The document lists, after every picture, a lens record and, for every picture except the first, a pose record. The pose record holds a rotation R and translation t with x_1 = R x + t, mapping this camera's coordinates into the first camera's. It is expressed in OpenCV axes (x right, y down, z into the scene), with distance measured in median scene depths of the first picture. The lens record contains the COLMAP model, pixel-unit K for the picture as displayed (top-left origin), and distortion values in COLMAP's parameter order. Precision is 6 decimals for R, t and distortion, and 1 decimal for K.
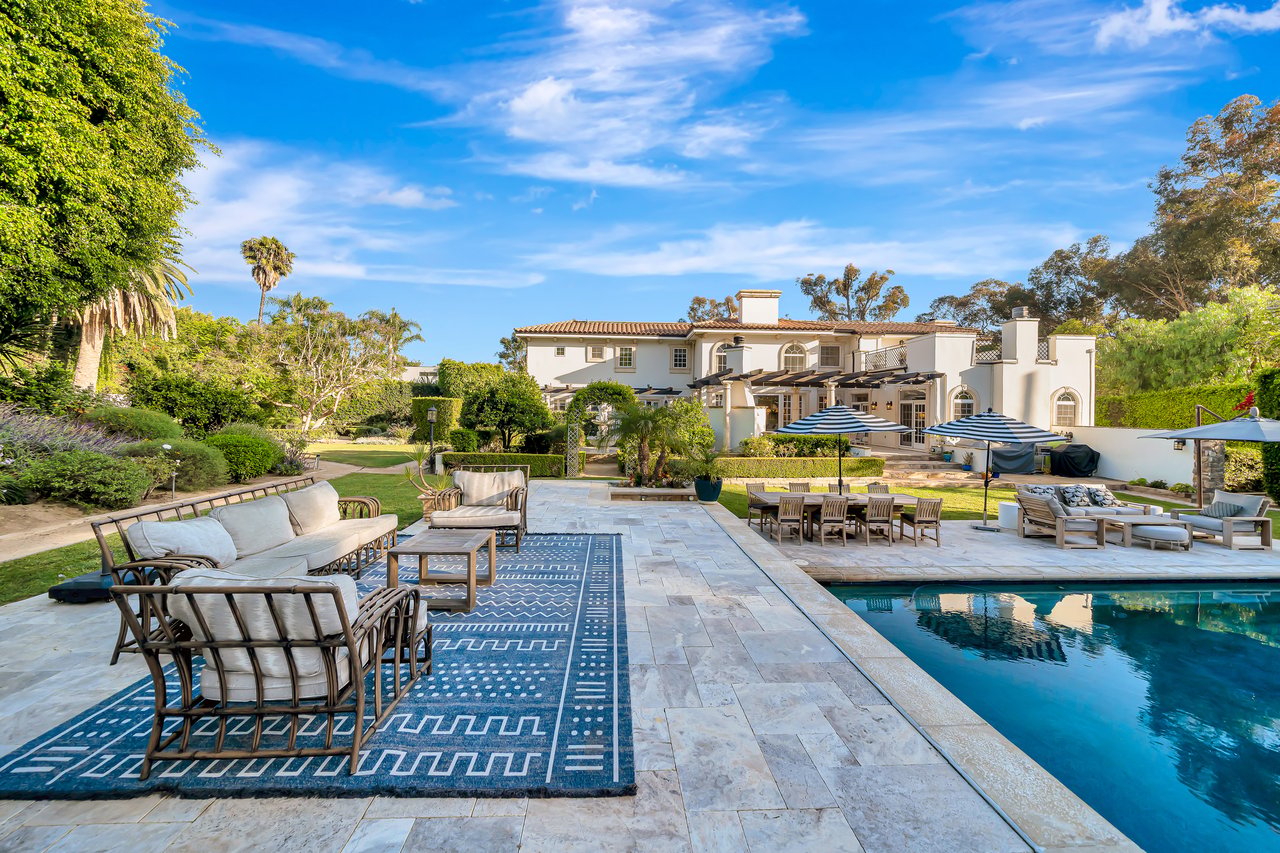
lens RADIAL K [[458.8, 0, 609.6], [0, 458.8, 405.5], [0, 0, 1]] dist [-0.000681, -0.000086]
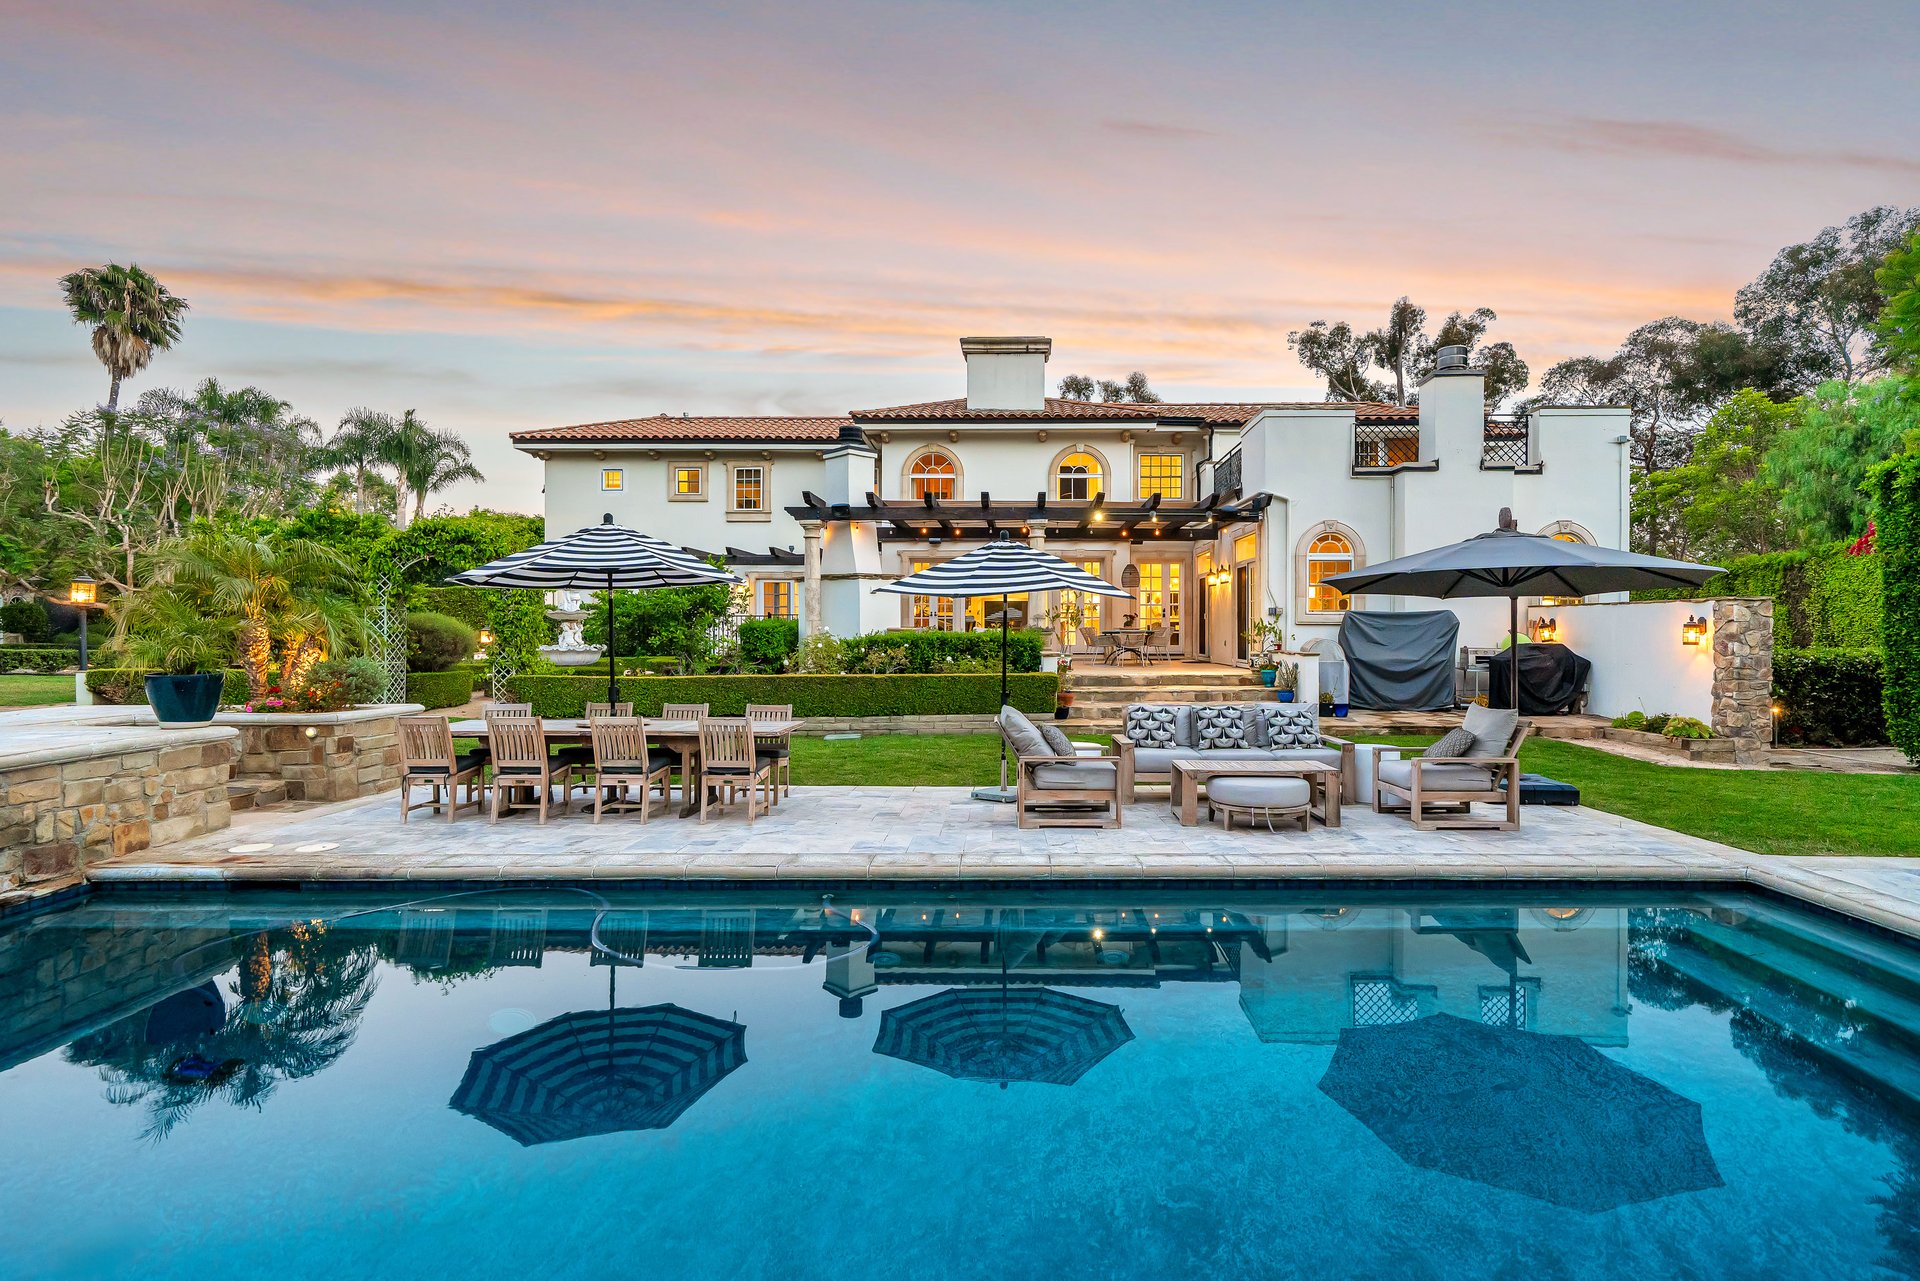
lens RADIAL K [[948.3, 0, 960.0], [0, 948.3, 640.5], [0, 0, 1]] dist [0.000670, 0.000586]
pose [[0.998986, -0.011878, -0.043436, 0.189764], [0.012838, 0.999678, 0.021896, 0.021229], [0.043162, -0.022432, 0.998816, 0.014874]]
